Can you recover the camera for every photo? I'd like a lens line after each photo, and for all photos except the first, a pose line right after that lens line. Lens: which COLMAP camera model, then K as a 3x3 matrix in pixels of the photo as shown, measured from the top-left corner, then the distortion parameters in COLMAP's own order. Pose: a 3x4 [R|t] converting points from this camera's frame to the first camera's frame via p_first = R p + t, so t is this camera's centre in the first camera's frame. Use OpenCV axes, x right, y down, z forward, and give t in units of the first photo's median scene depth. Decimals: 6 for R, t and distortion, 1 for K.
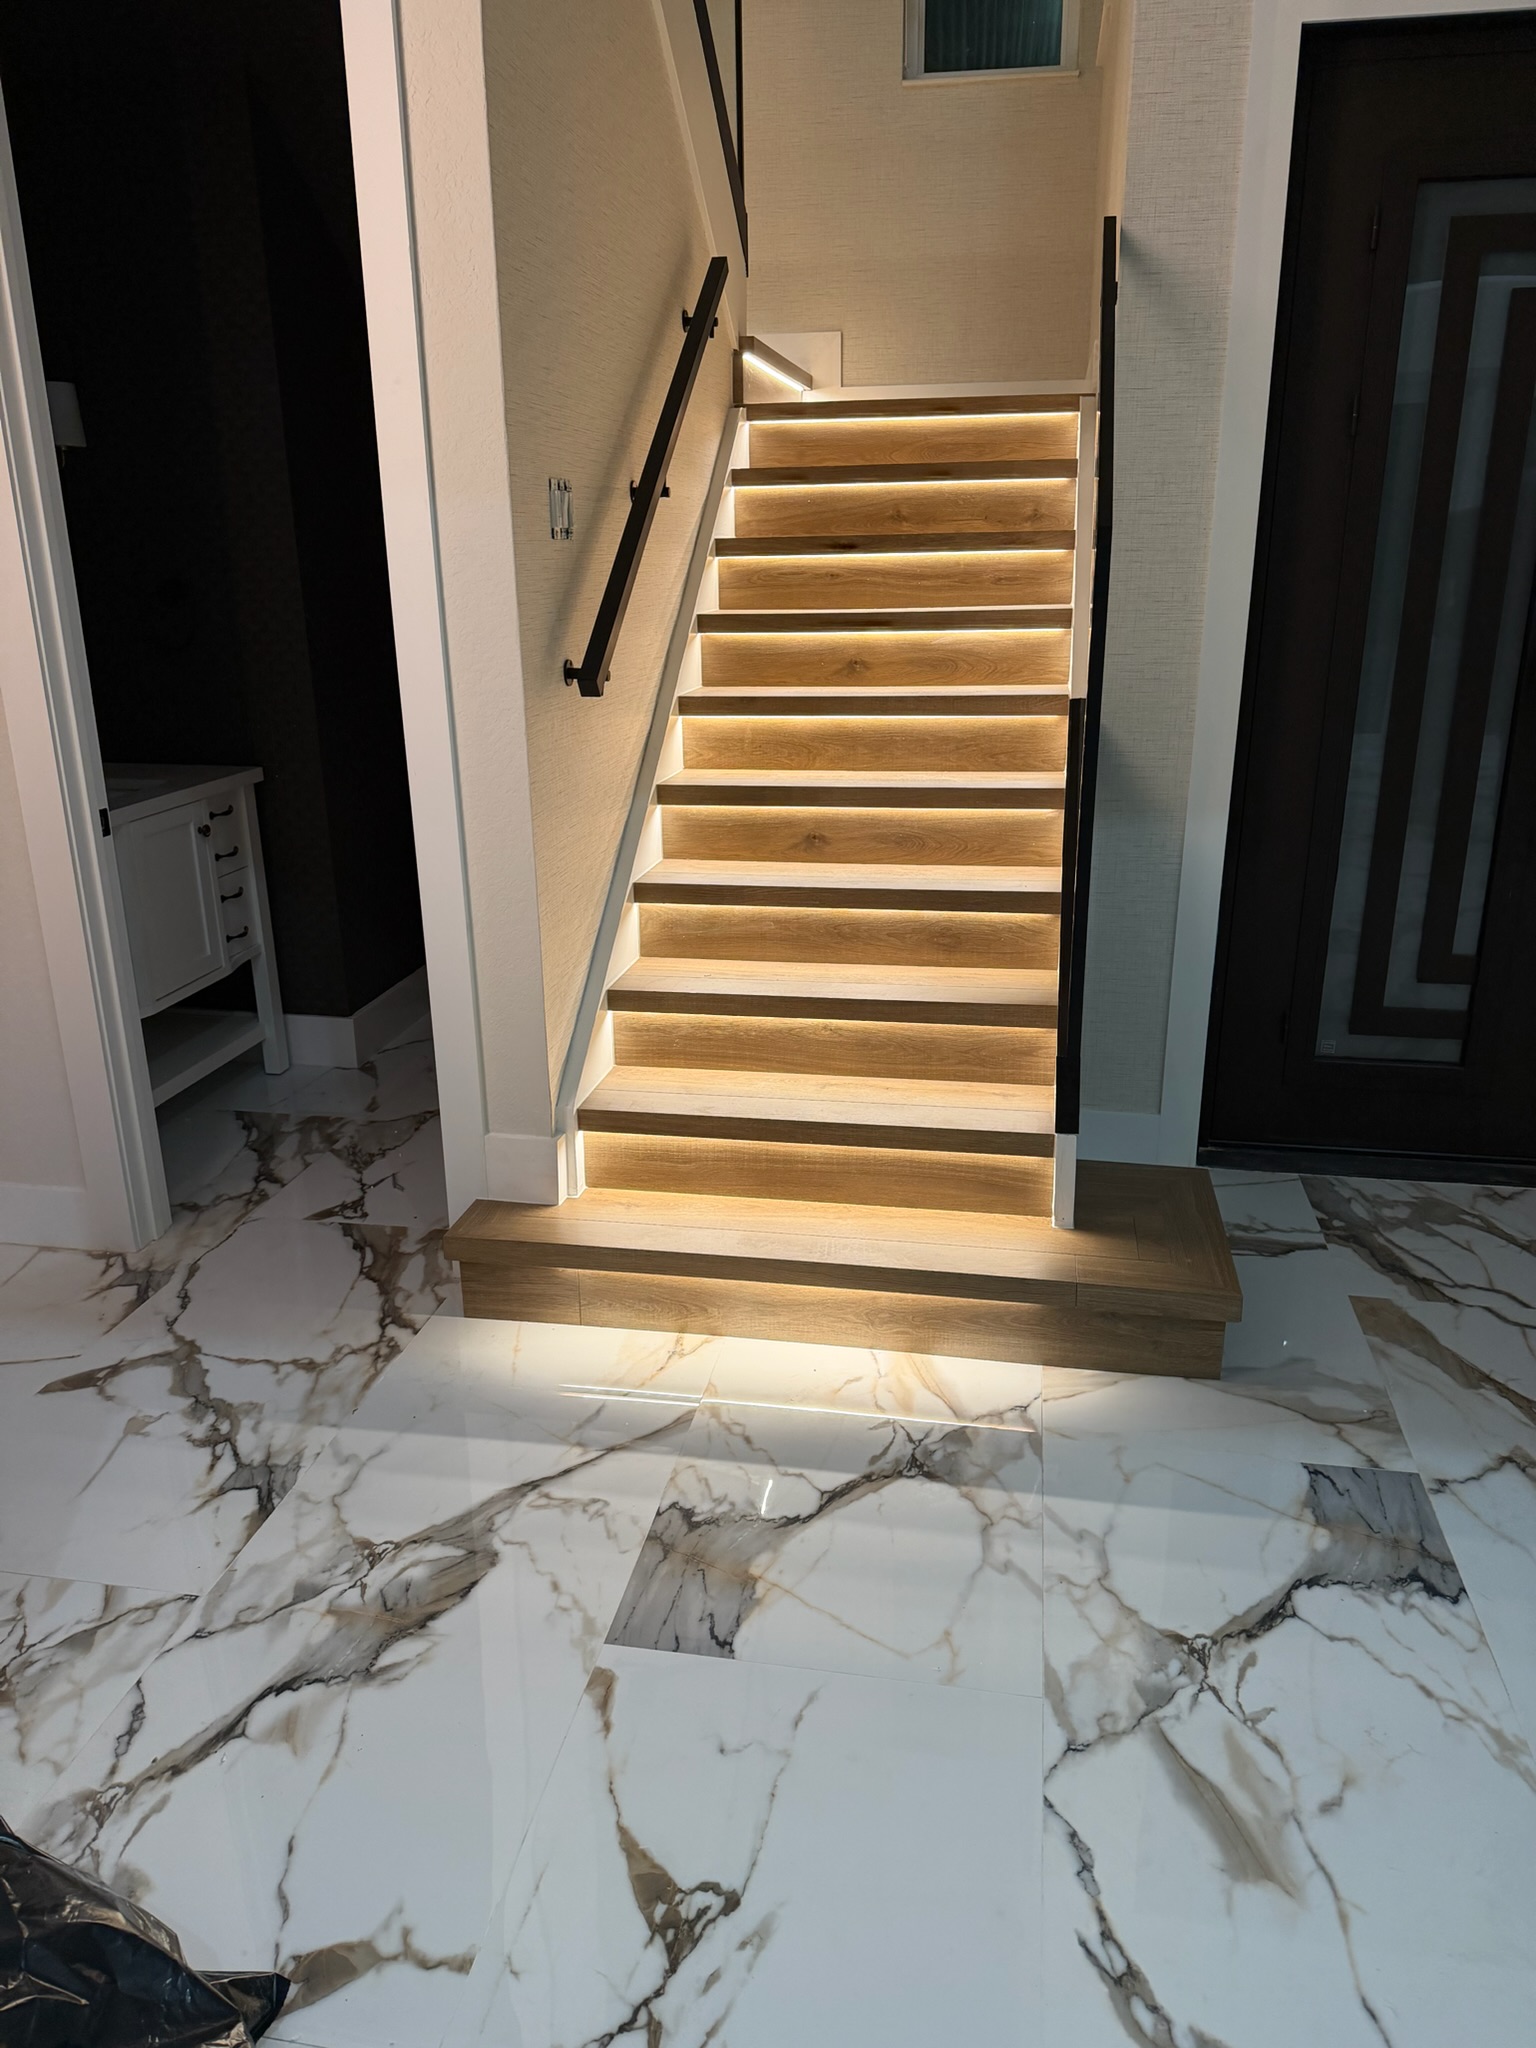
lens RADIAL K [[1447.6, 0, 763.7], [0, 1447.6, 1044.3], [0, 0, 1]] dist [0.017053, -0.021544]
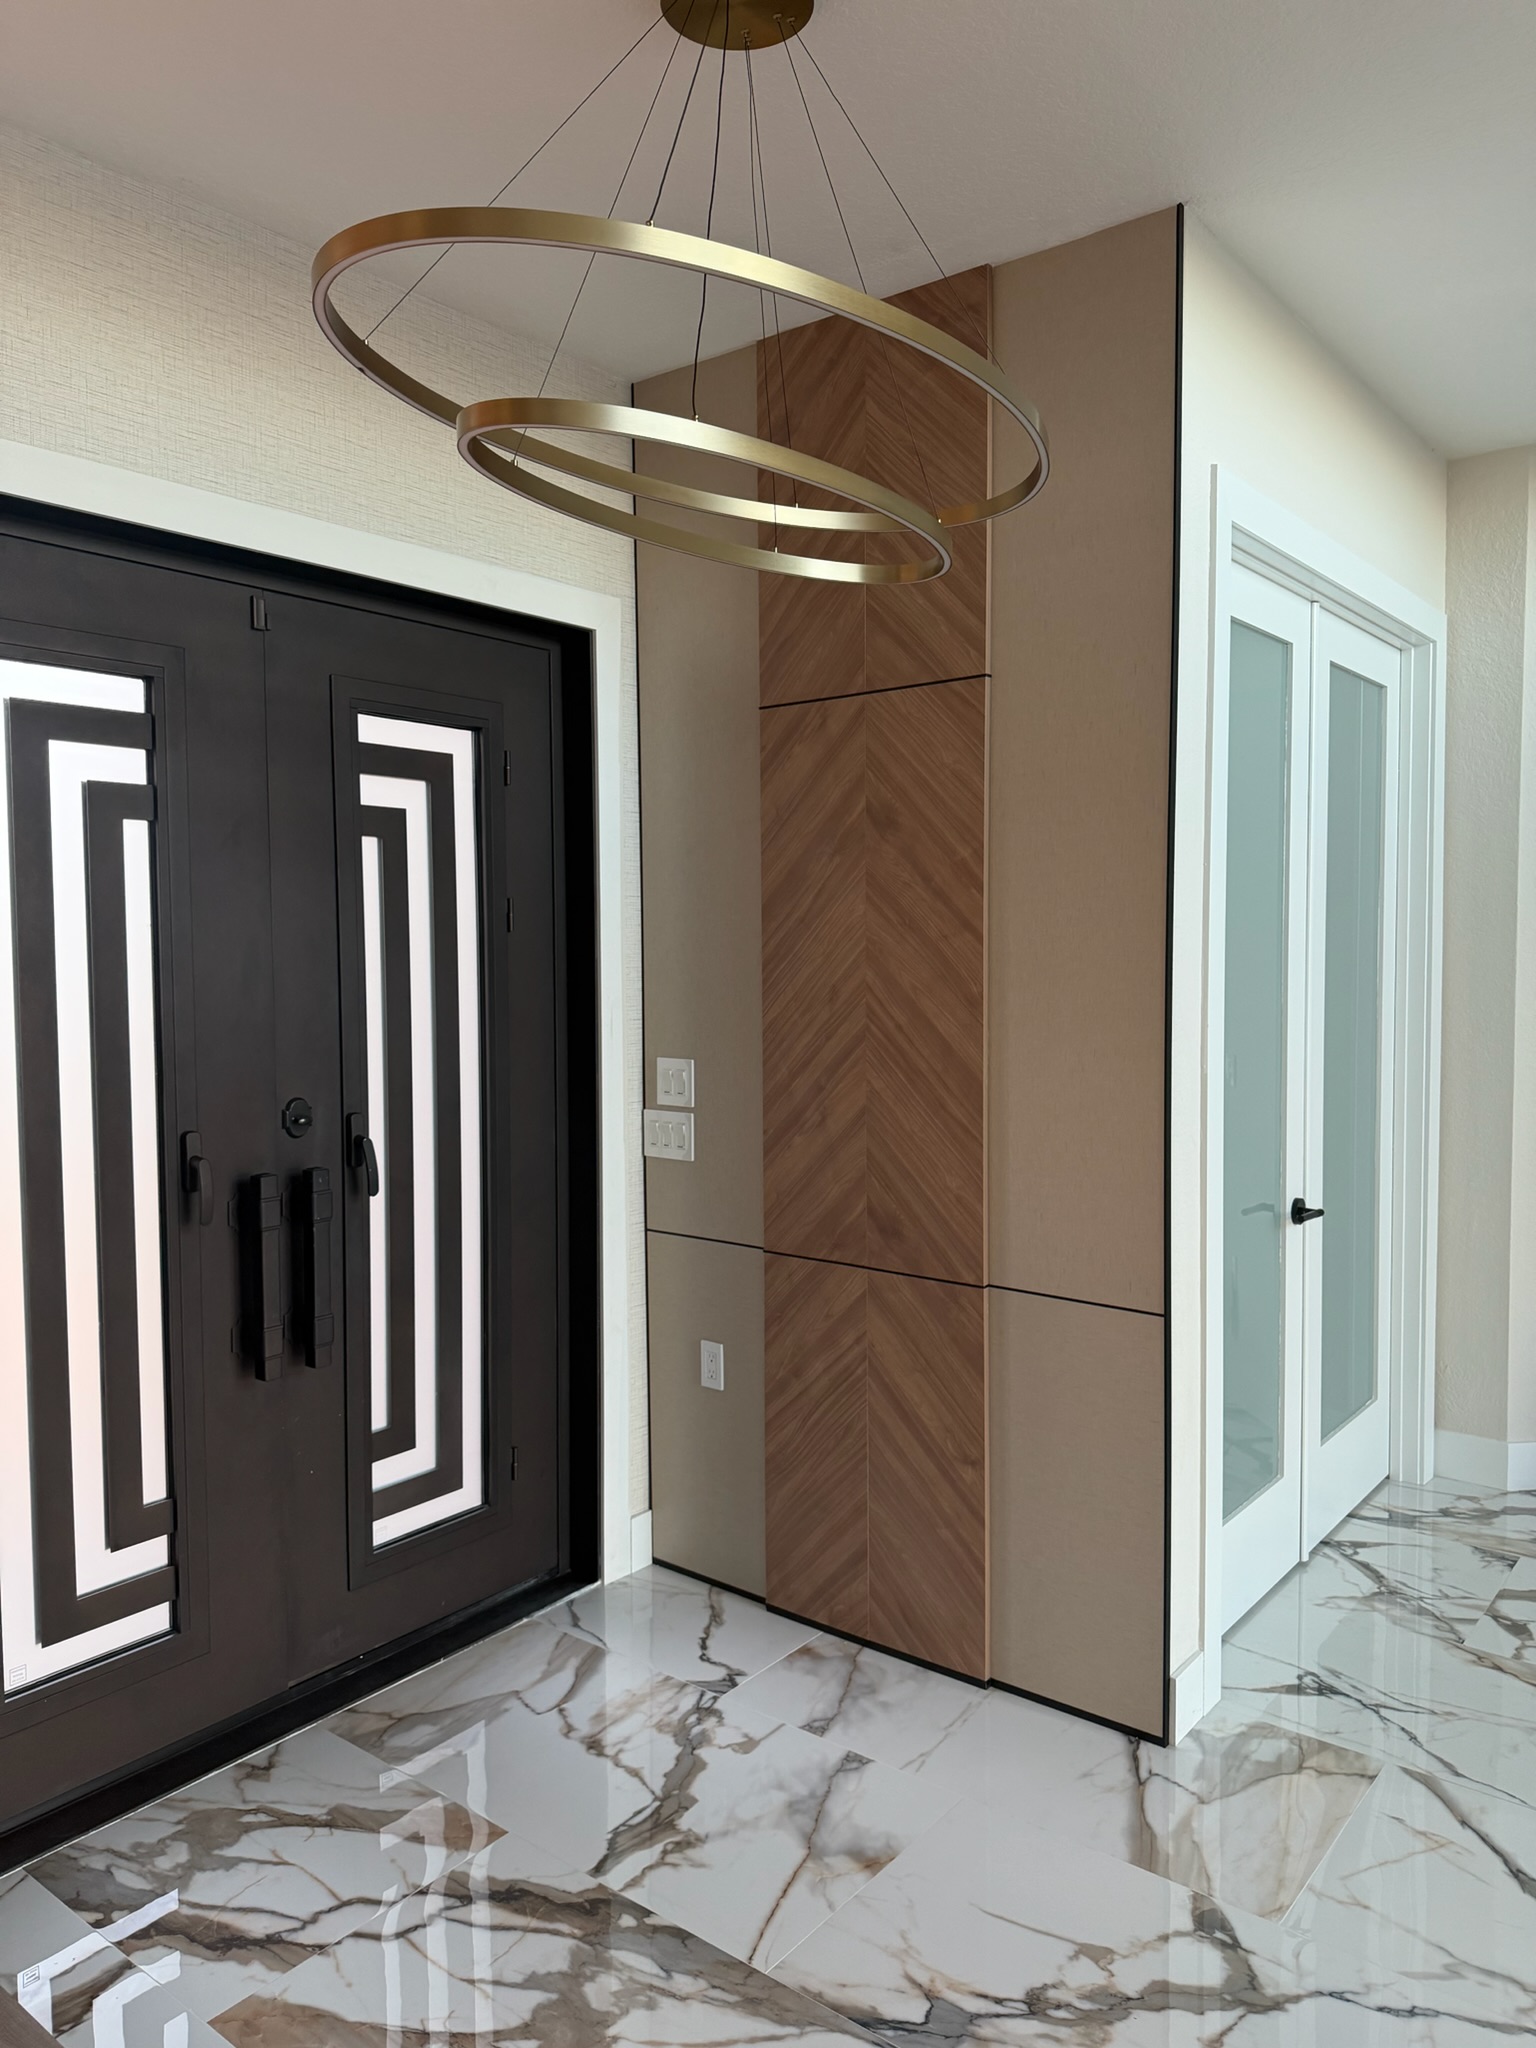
lens RADIAL K [[1447.6, 0, 775.6], [0, 1447.6, 1021.4], [0, 0, 1]] dist [0.017053, -0.021544]
pose [[0.471352, -0.033126, 0.881323, -0.099870], [0.286411, 0.950882, -0.117439, -0.146111], [-0.834144, 0.307776, 0.457687, 0.261491]]
